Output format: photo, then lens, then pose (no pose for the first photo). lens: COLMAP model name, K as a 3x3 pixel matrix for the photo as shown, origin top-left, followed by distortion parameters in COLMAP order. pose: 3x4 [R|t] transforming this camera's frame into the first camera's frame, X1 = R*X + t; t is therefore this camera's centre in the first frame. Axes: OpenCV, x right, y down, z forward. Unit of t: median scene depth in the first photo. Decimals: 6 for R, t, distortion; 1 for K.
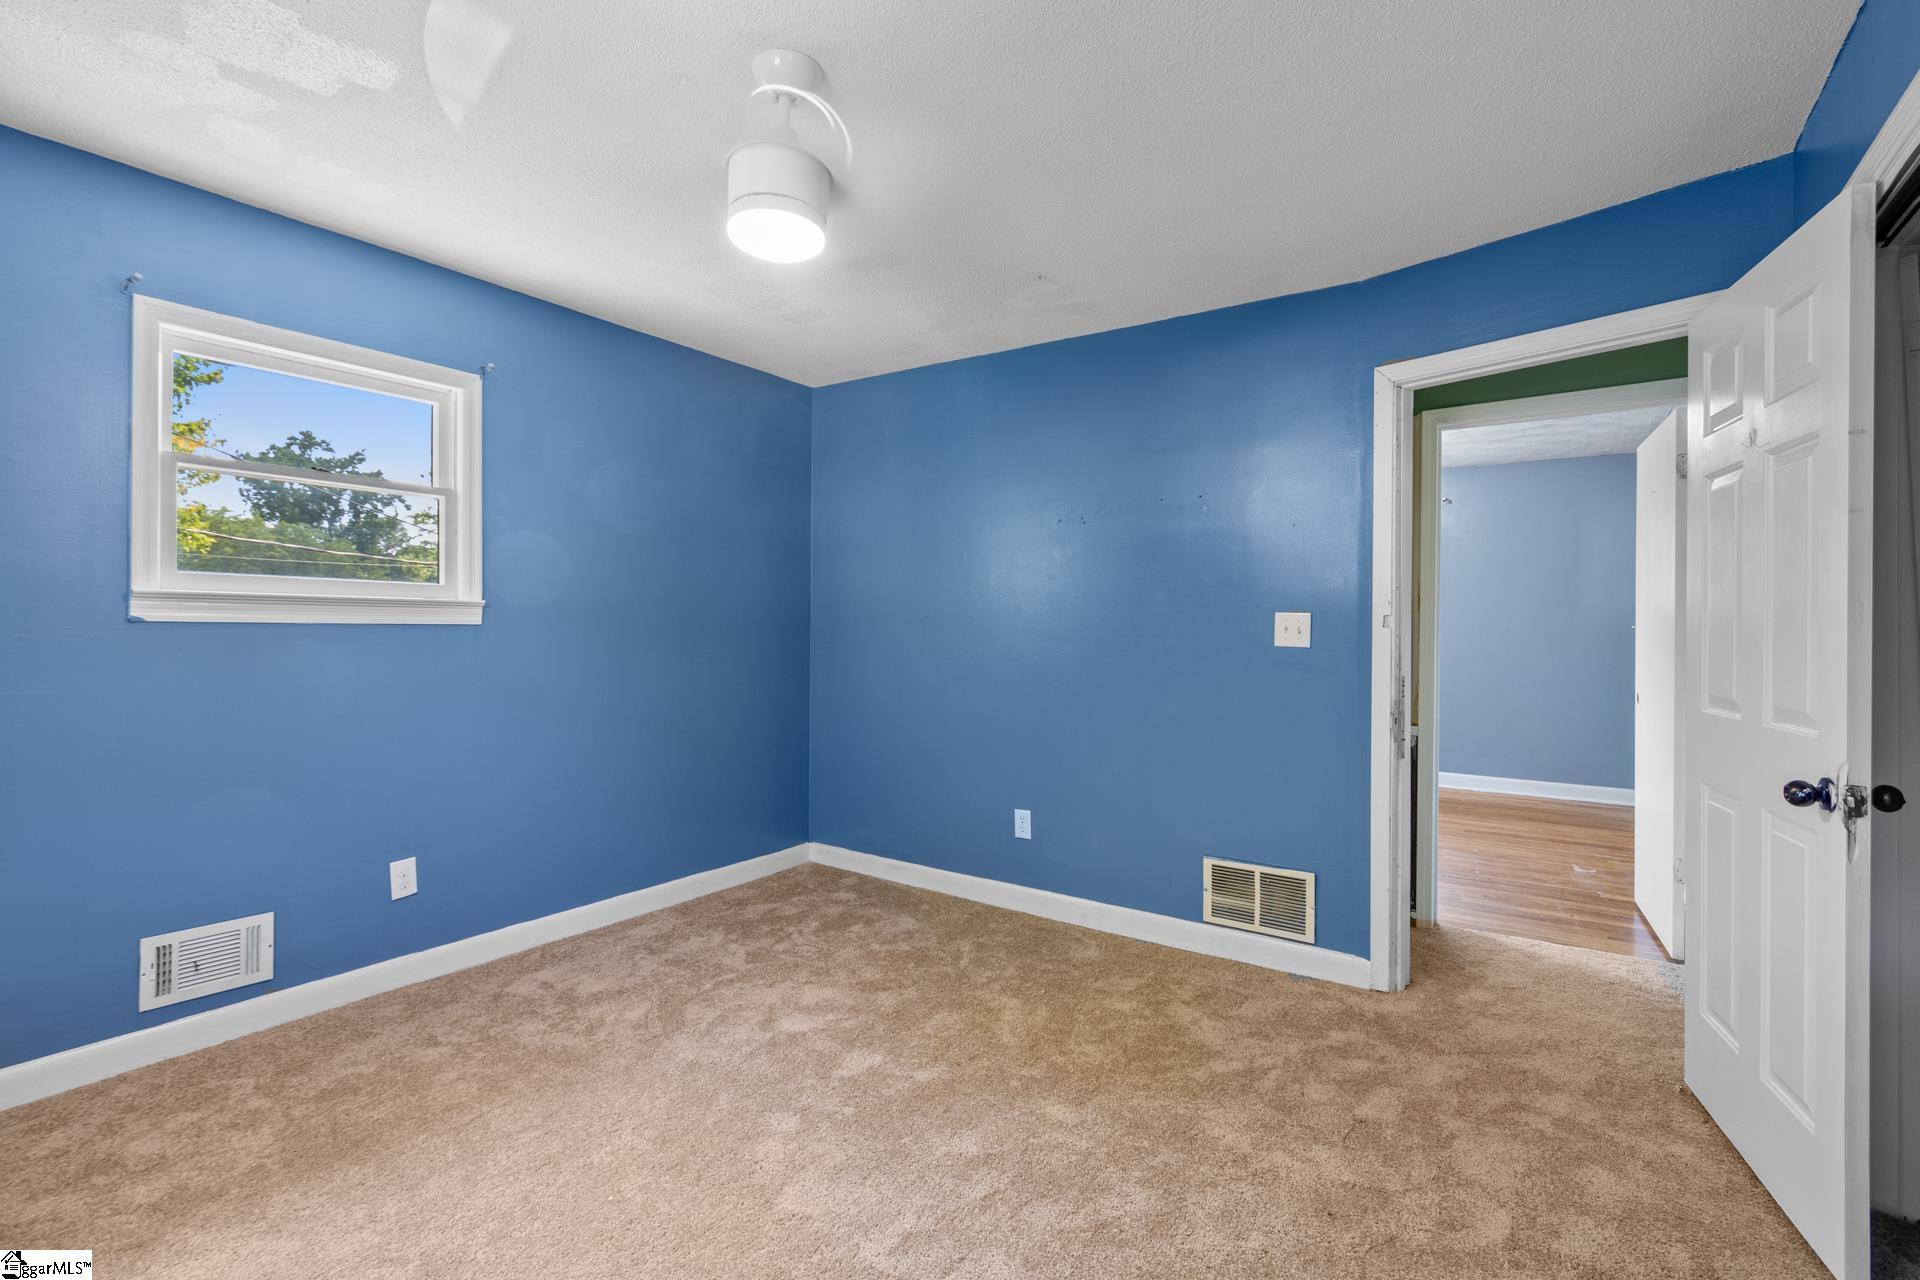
lens RADIAL K [[878.4, 0, 943.3], [0, 878.4, 631.8], [0, 0, 1]] dist [0.003615, -0.002057]
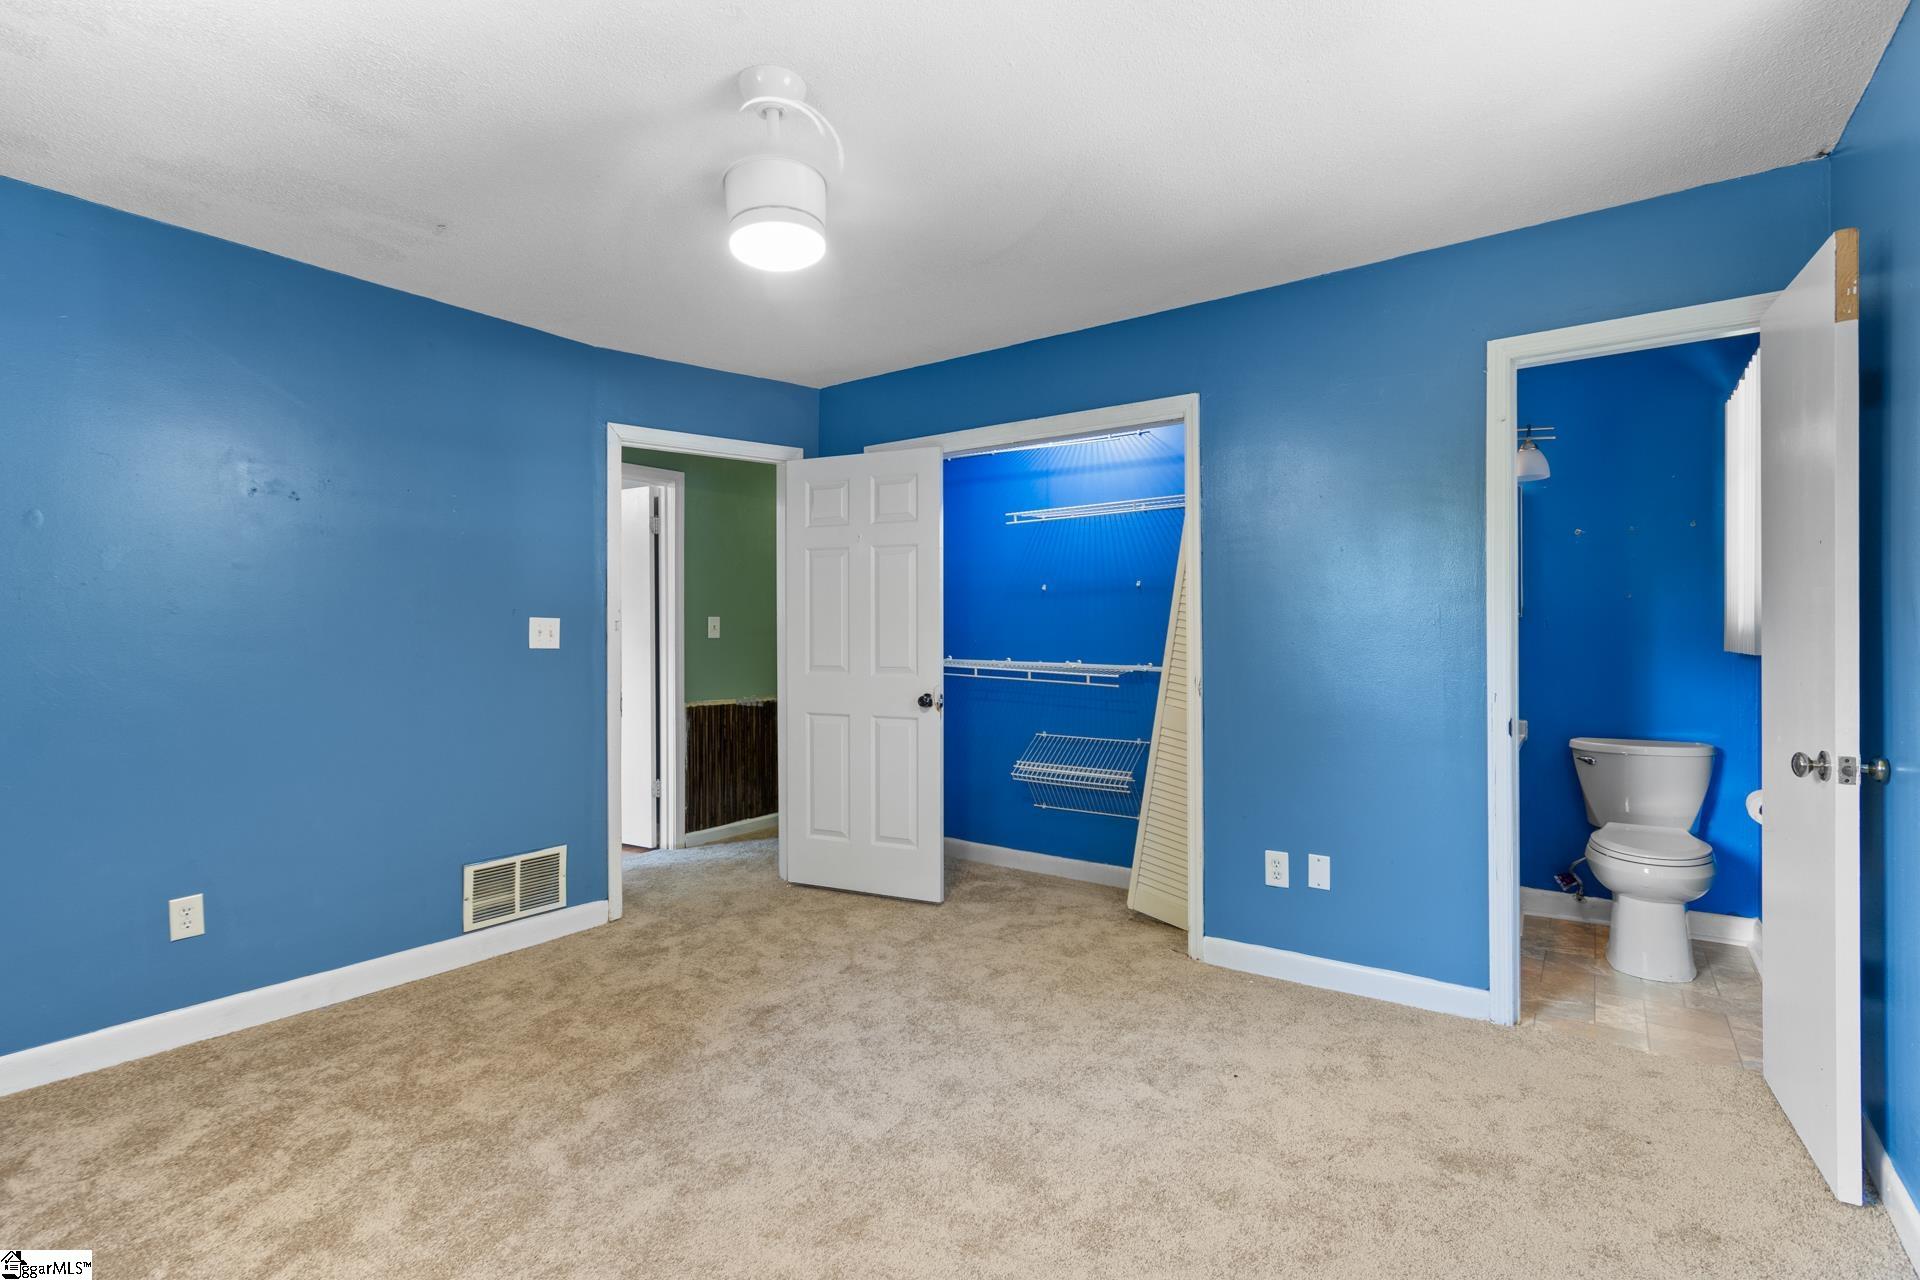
lens RADIAL K [[878.4, 0, 962.8], [0, 878.4, 632.9], [0, 0, 1]] dist [0.003615, -0.002057]
pose [[0.020156, -0.005902, 0.999779, -0.718763], [0.008447, 0.999948, 0.005732, -0.004850], [-0.999761, 0.008330, 0.020205, 0.456117]]
